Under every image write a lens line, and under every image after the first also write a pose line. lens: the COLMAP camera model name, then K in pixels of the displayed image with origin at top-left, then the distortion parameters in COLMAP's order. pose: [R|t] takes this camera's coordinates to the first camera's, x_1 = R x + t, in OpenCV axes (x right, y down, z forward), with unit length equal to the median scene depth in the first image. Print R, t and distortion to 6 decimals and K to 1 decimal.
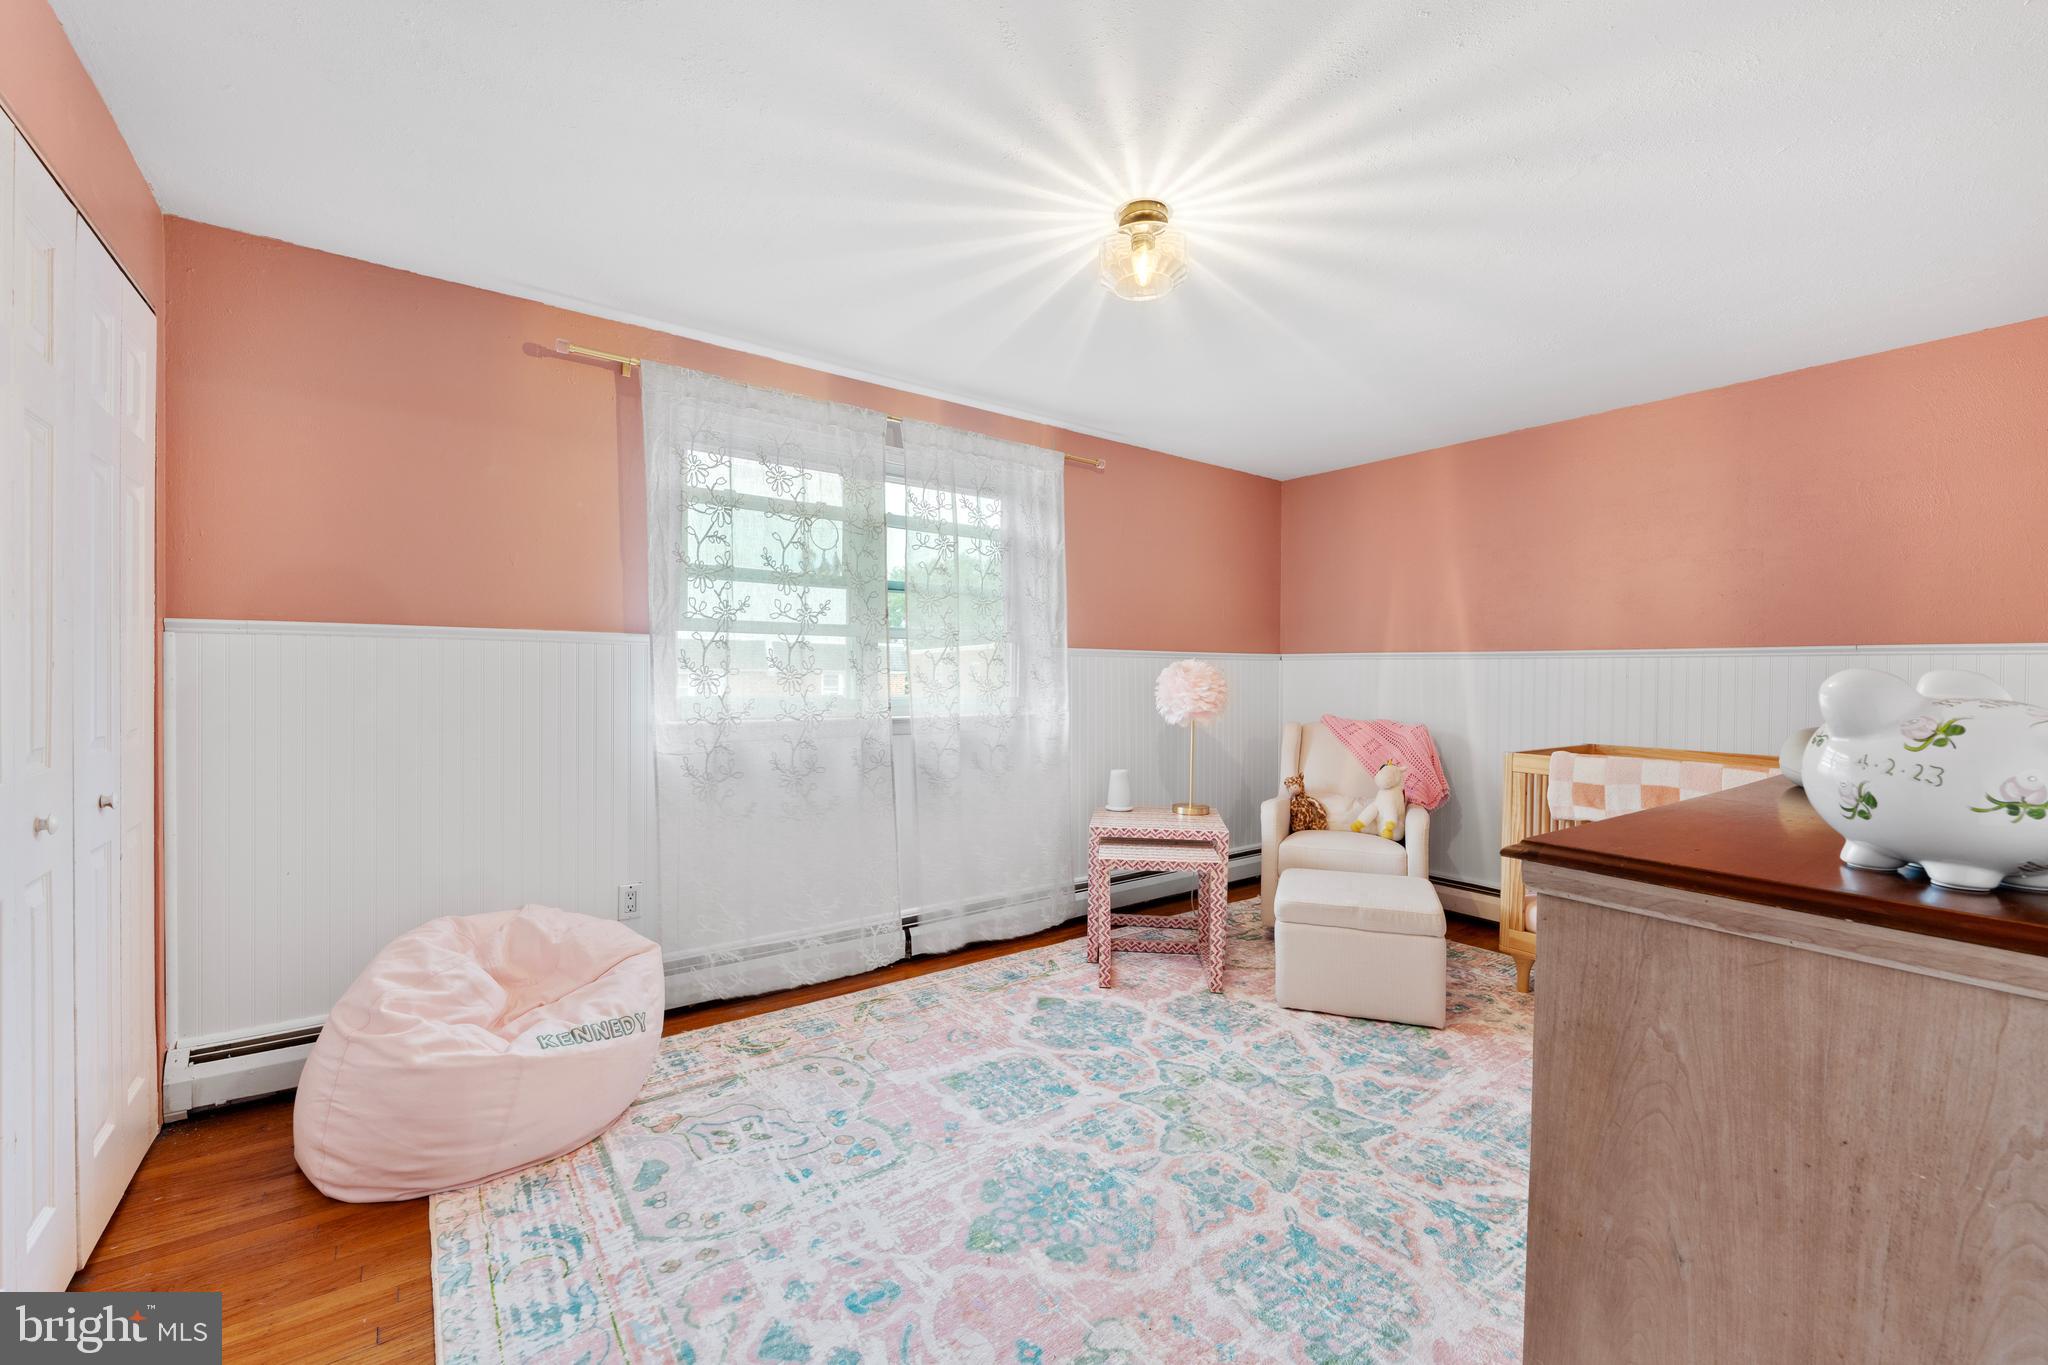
lens RADIAL K [[826.1, 0, 1012.1], [0, 826.1, 690.2], [0, 0, 1]] dist [0.000259, 0.000284]
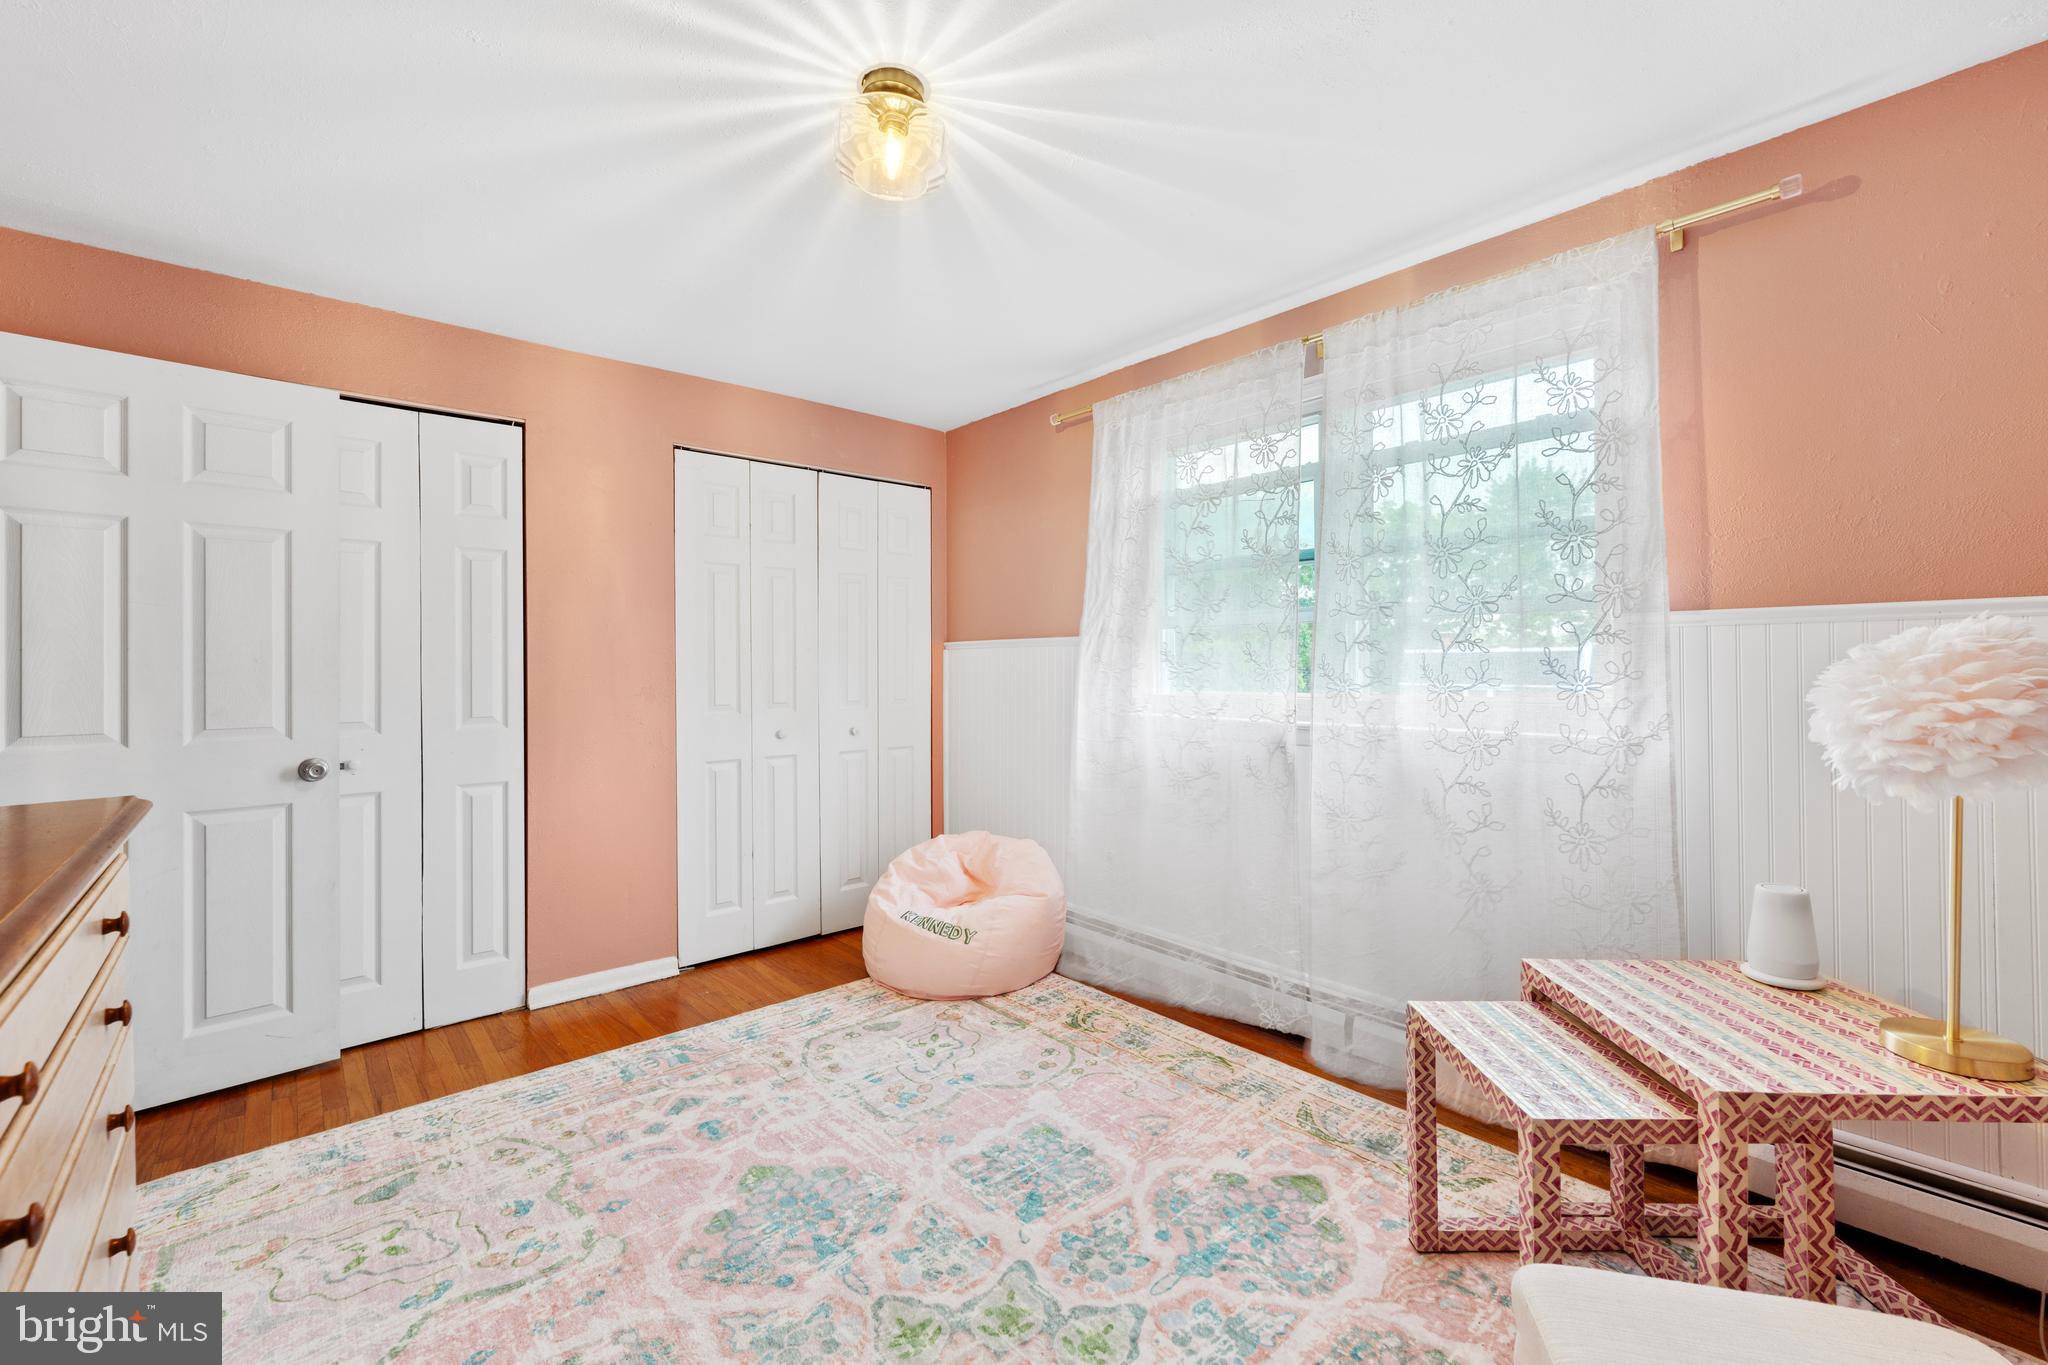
lens RADIAL K [[826.1, 0, 1012.3], [0, 826.1, 666.0], [0, 0, 1]] dist [0.000259, 0.000284]
pose [[0.100154, -0.006849, -0.994948, 0.750660], [-0.010703, 0.999911, -0.007960, -0.014325], [0.994914, 0.011446, 0.100072, 0.814995]]
